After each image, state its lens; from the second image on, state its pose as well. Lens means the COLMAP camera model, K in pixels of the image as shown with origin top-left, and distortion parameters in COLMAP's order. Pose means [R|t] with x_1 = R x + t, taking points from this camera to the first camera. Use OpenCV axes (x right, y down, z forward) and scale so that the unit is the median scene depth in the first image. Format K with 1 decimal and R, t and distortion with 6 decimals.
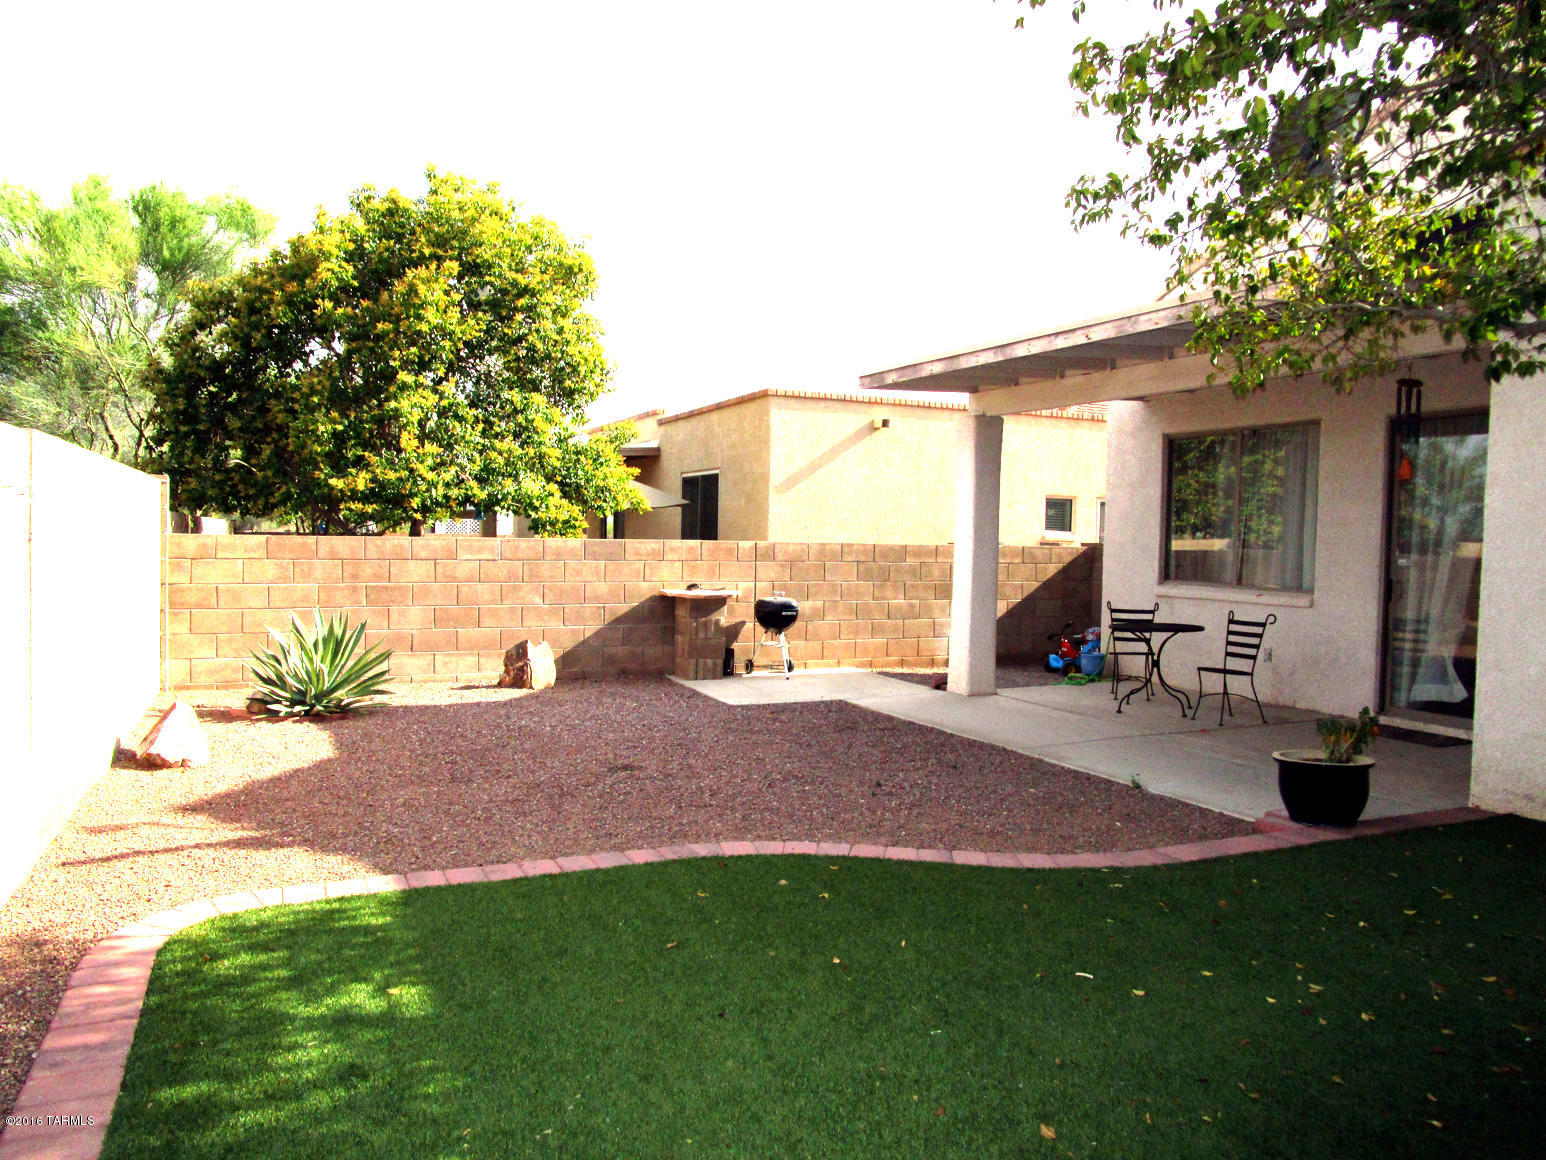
lens RADIAL K [[1104.4, 0, 771.5], [0, 1104.4, 575.6], [0, 0, 1]] dist [-0.029413, 0.000126]
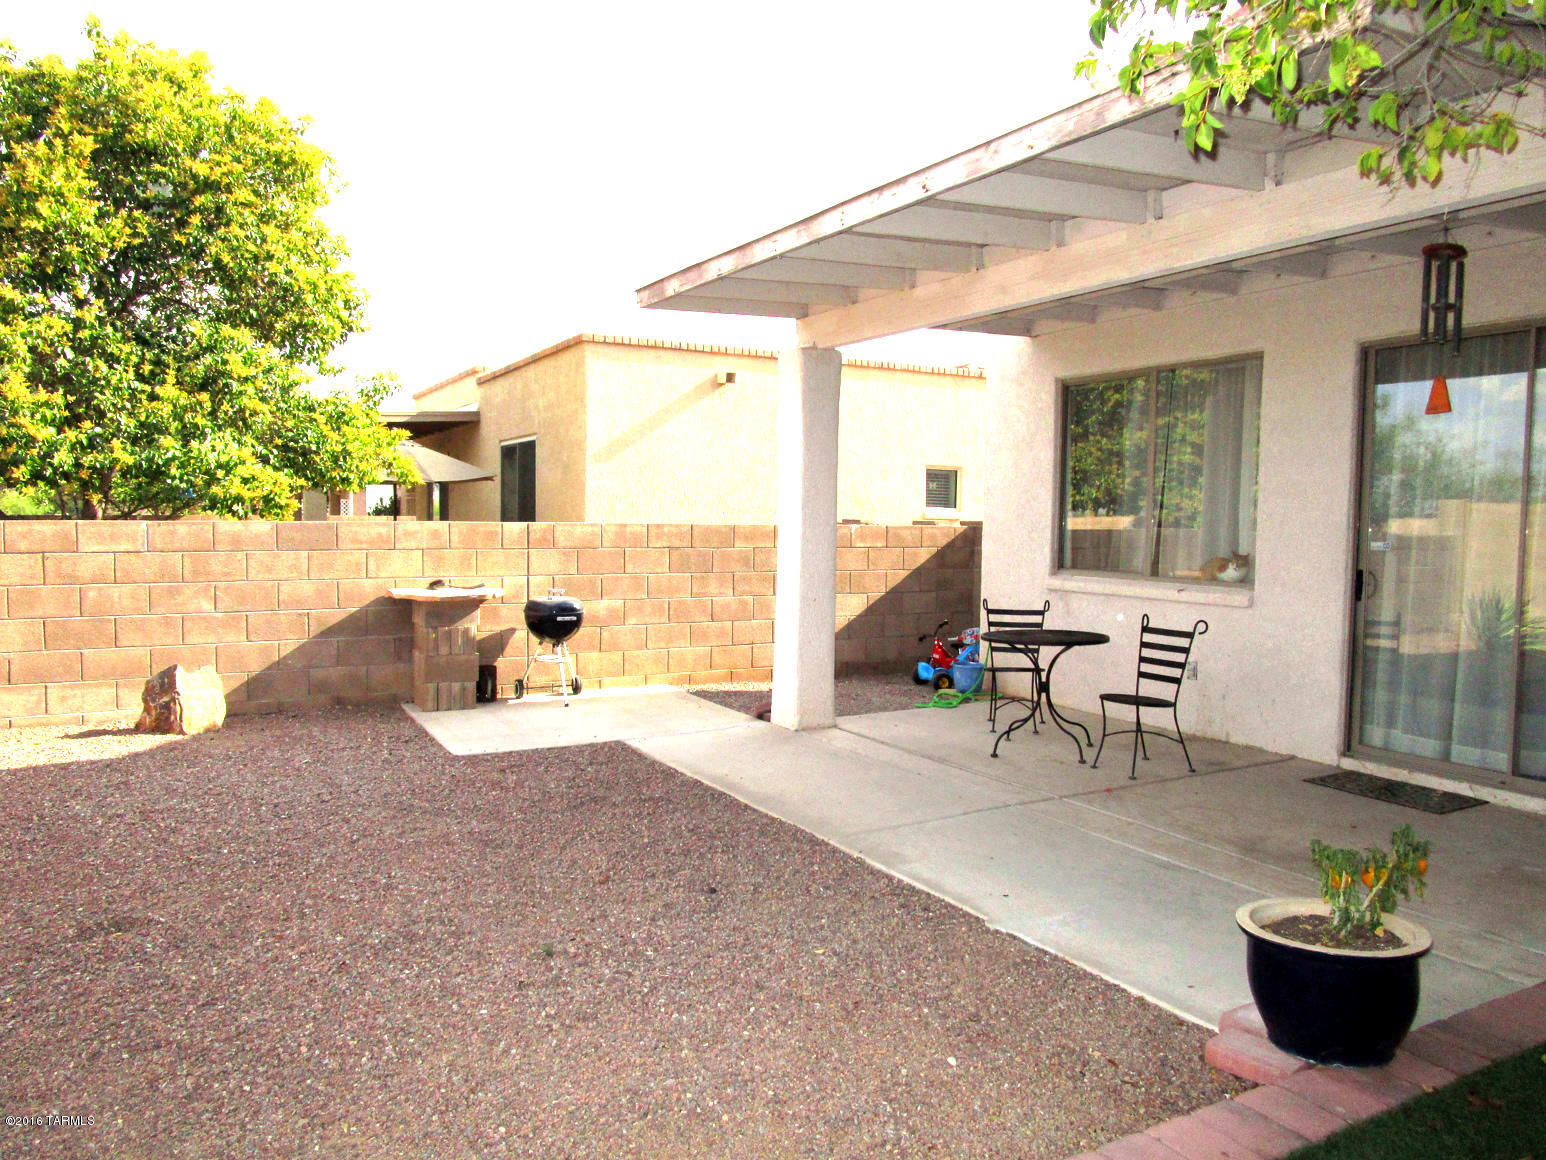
lens RADIAL K [[1119.6, 0, 766.3], [0, 1119.6, 588.6], [0, 0, 1]] dist [-0.026831, -0.002887]
pose [[0.996819, -0.011572, 0.078860, 0.091450], [0.009267, 0.999521, 0.029538, -0.007335], [-0.079164, -0.028714, 0.996448, 0.235944]]
